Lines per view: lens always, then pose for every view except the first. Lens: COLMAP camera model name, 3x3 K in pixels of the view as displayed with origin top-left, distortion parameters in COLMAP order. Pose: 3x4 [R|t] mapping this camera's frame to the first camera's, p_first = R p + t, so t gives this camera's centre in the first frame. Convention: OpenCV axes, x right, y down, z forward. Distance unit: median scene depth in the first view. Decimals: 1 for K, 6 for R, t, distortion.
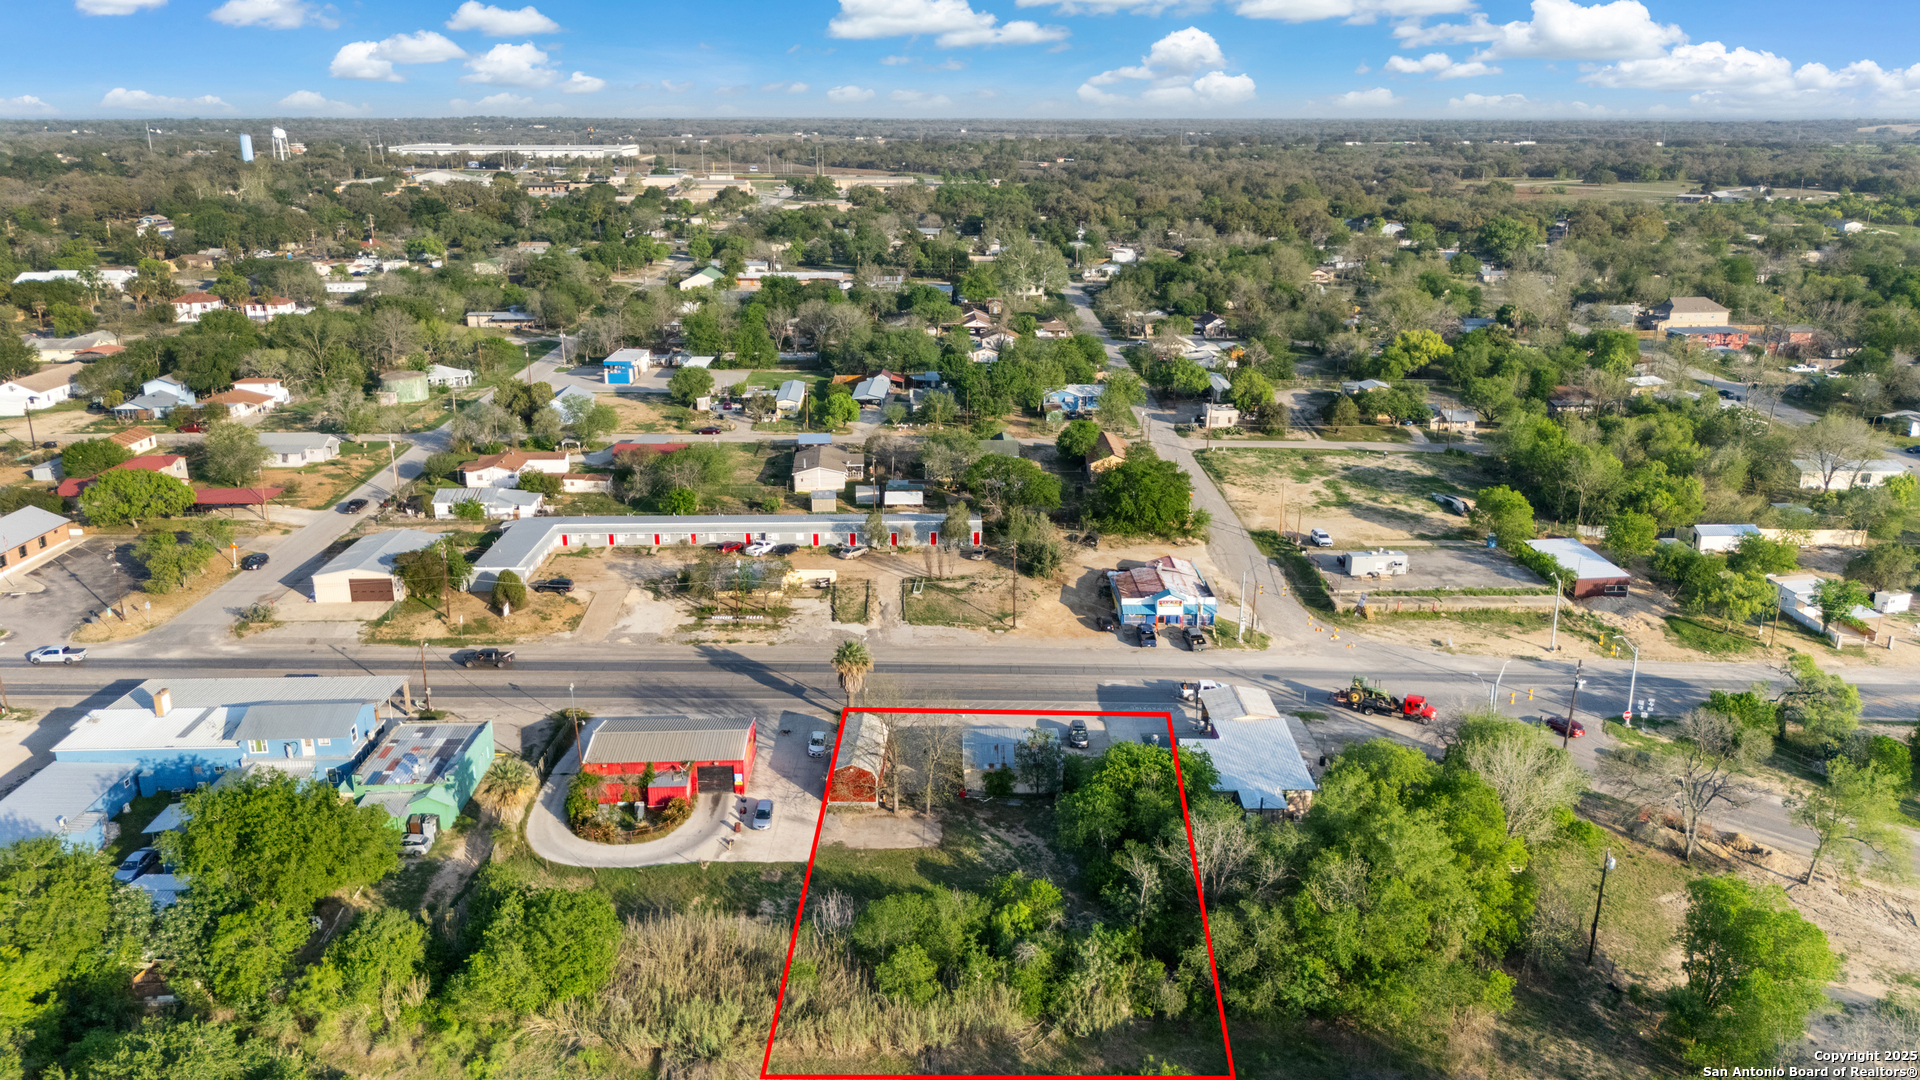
lens RADIAL K [[1414.4, 0, 969.0], [0, 1414.4, 526.2], [0, 0, 1]] dist [0.069091, -0.074443]
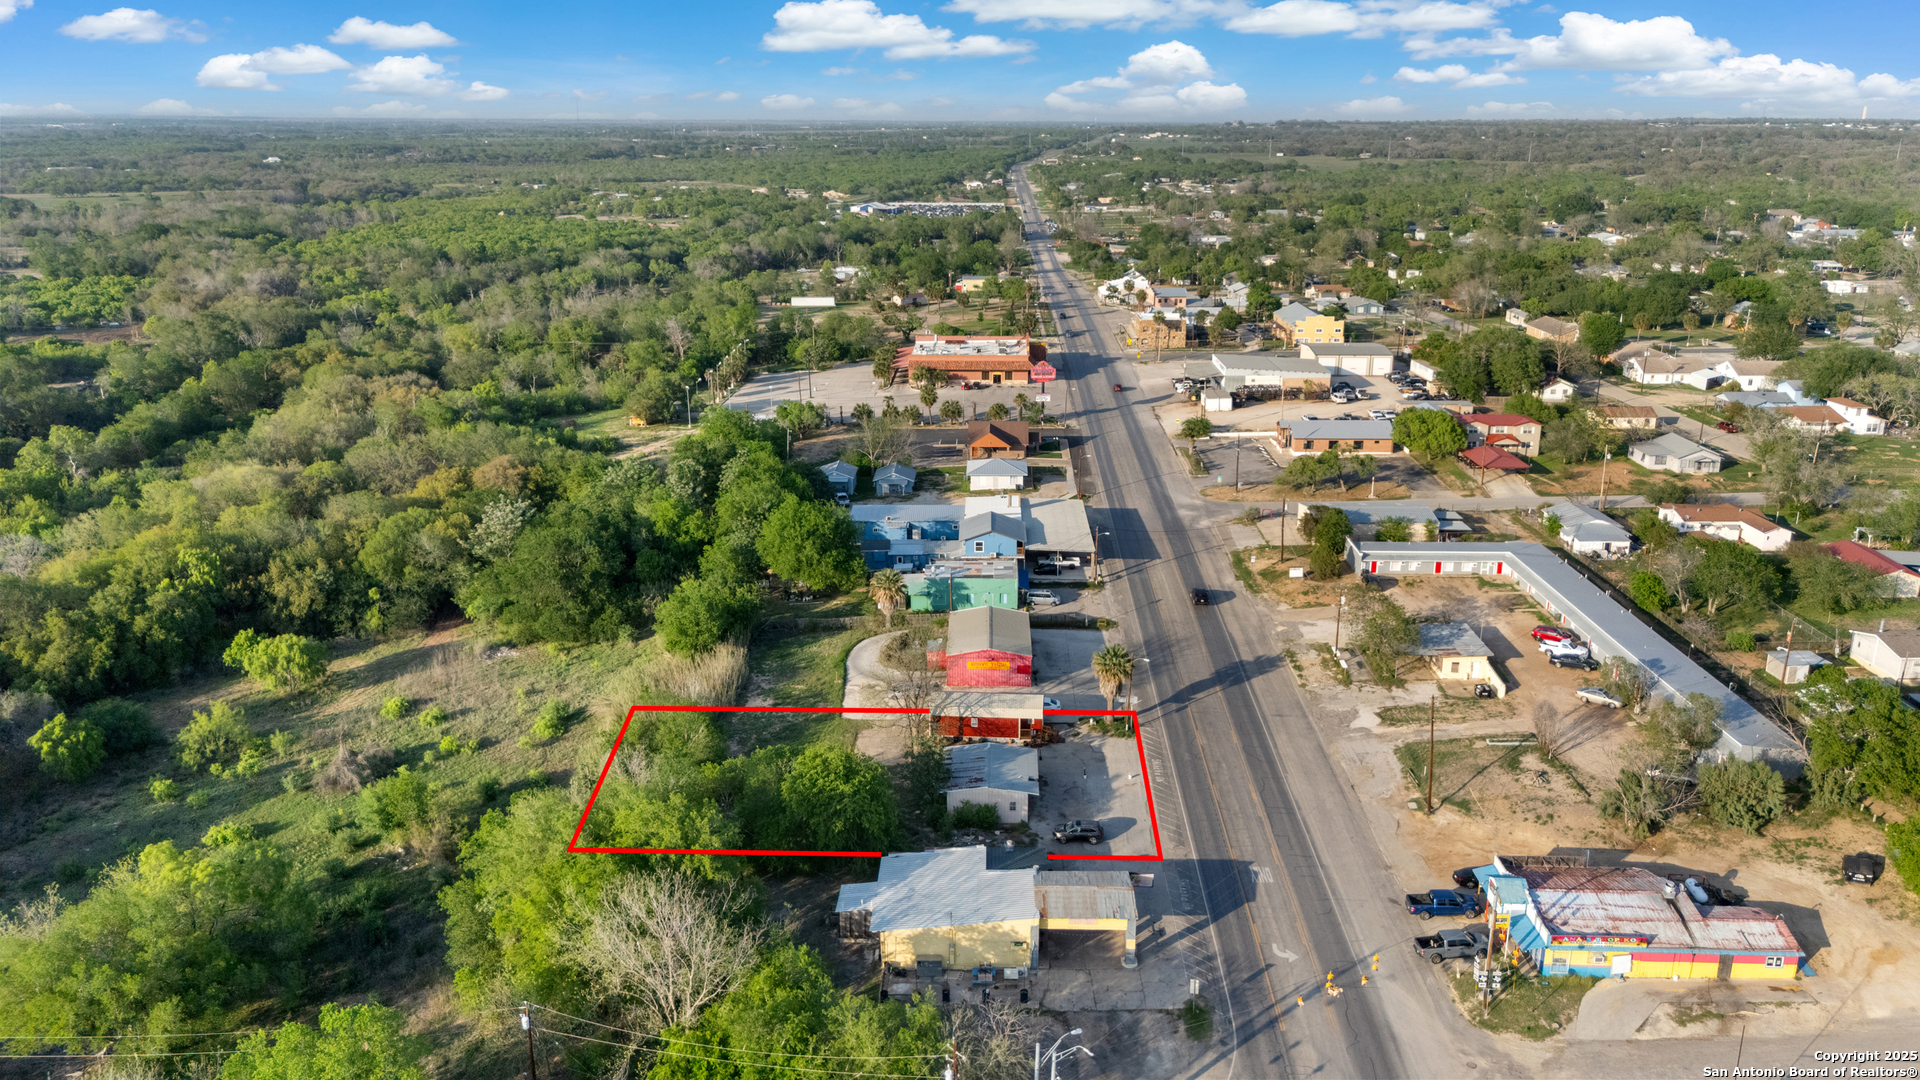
lens RADIAL K [[1414.4, 0, 969.0], [0, 1414.4, 526.2], [0, 0, 1]] dist [0.069091, -0.074443]
pose [[-0.042240, 0.279346, -0.959261, 0.653823], [-0.278549, 0.918756, 0.279816, -0.189645], [0.959493, 0.279021, 0.039003, 0.639660]]
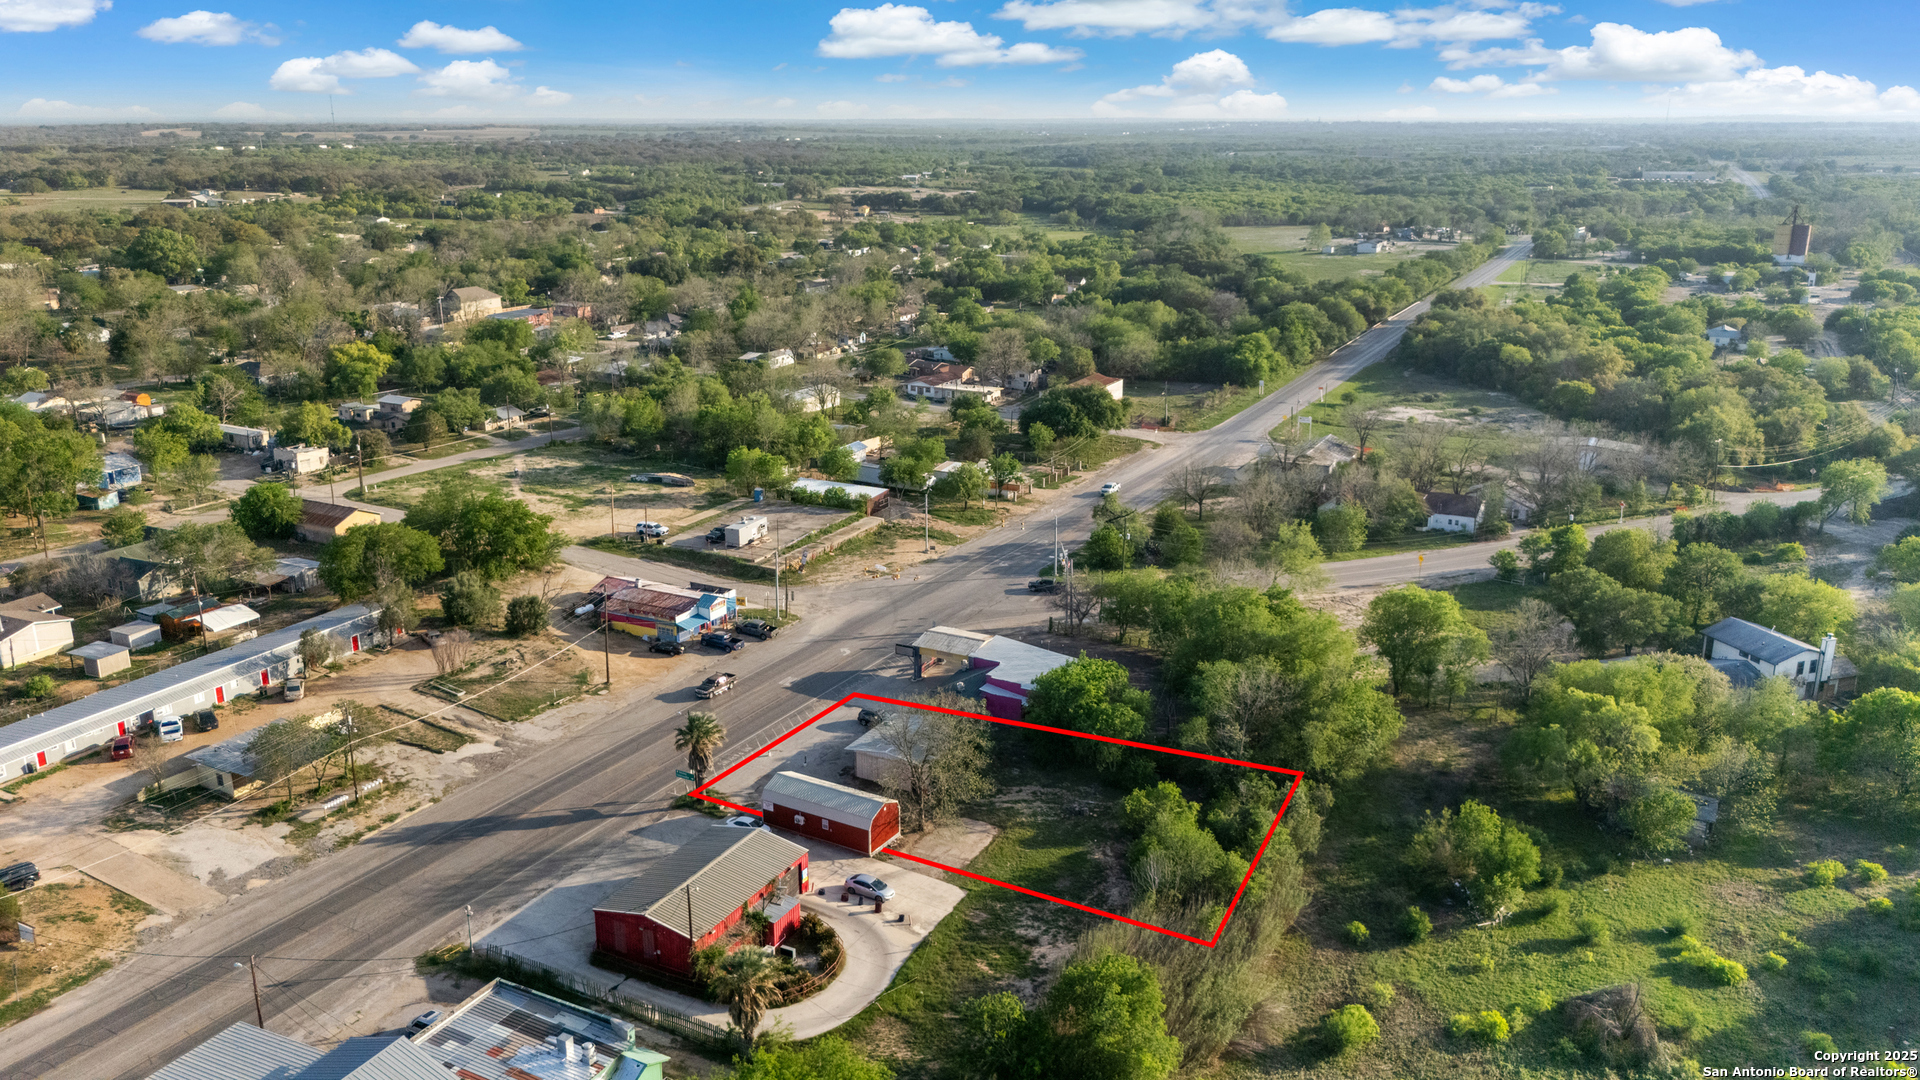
lens RADIAL K [[1403.6, 0, 965.9], [0, 1403.6, 548.8], [0, 0, 1]] dist [0.074437, -0.077049]
pose [[0.482935, -0.255098, 0.837675, -0.539080], [0.244043, 0.957932, 0.151025, -0.082635], [-0.840962, 0.131493, 0.524874, 0.298365]]
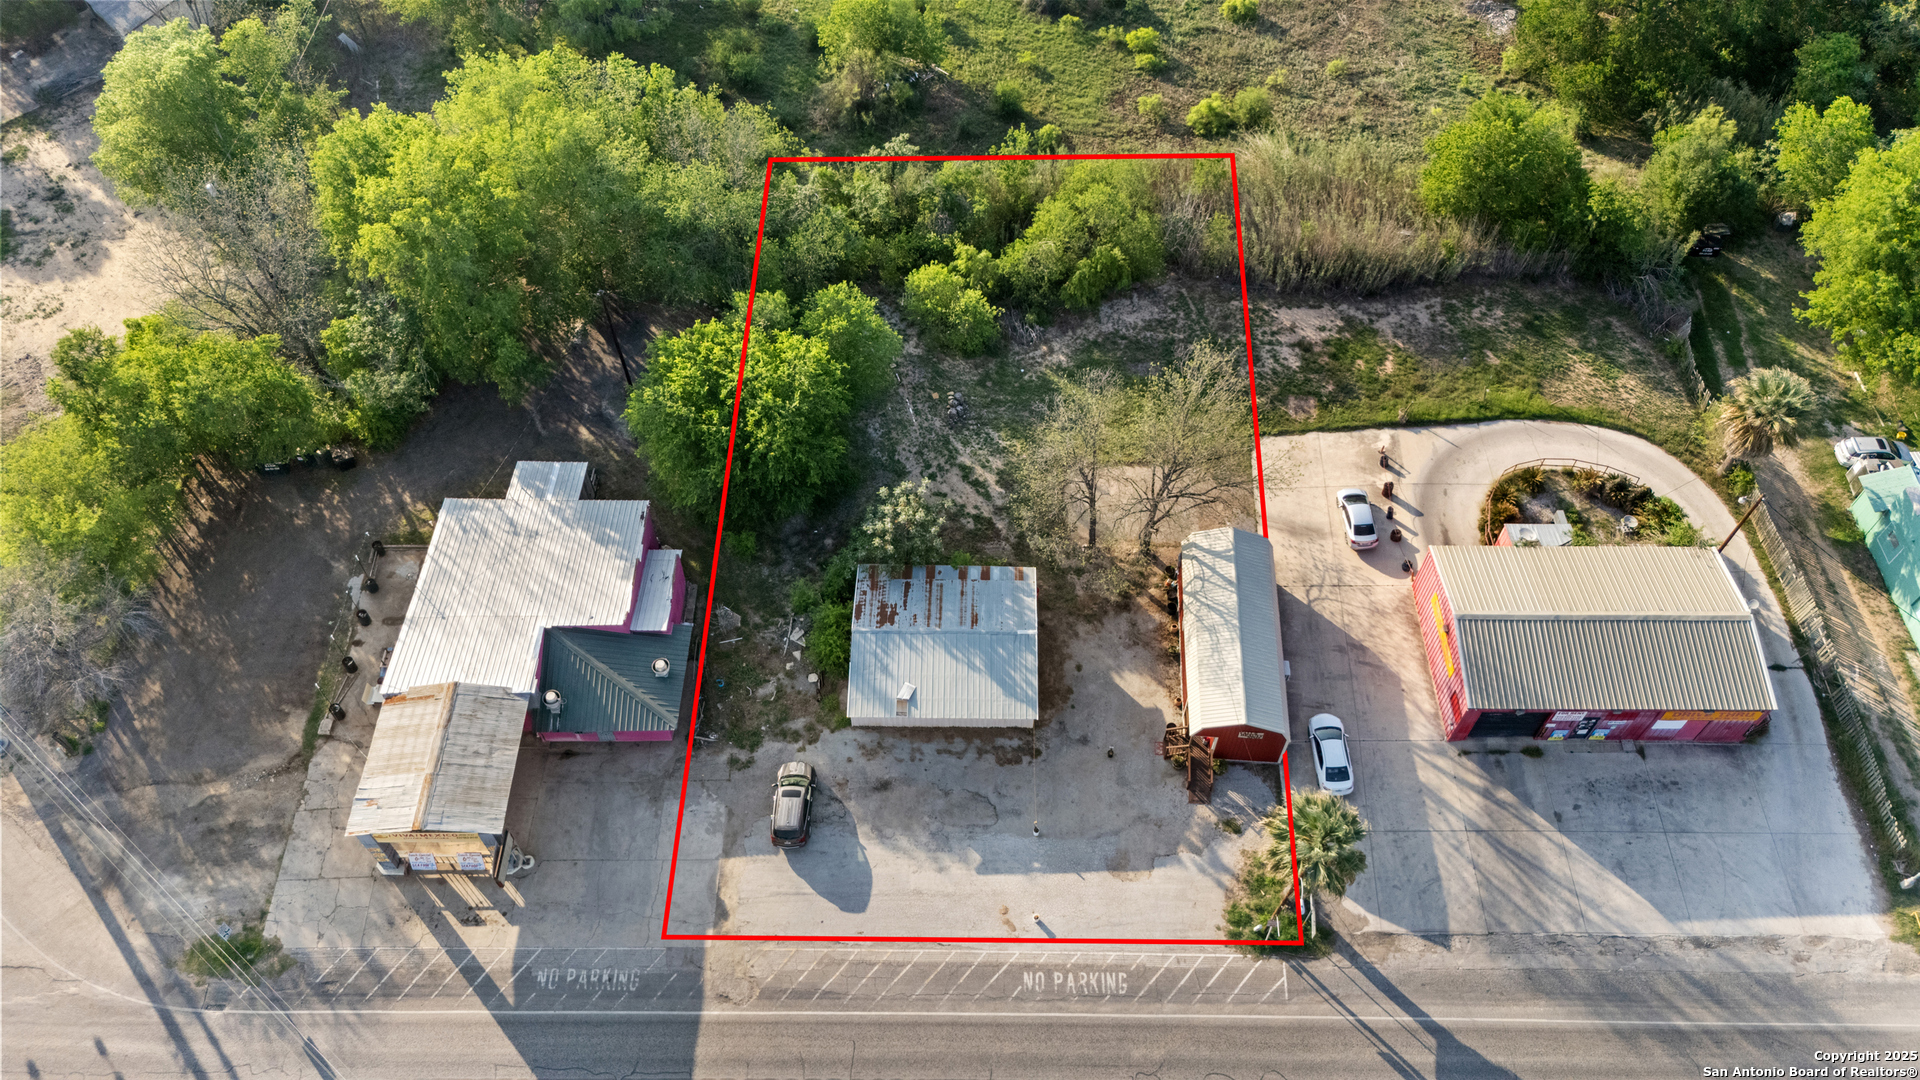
lens RADIAL K [[1403.6, 0, 965.9], [0, 1403.6, 548.8], [0, 0, 1]] dist [0.074437, -0.077049]
pose [[-0.999619, -0.025321, 0.011007, 0.011850], [0.002023, 0.330439, 0.943825, -0.247506], [-0.027536, 0.943488, -0.330262, 0.810299]]
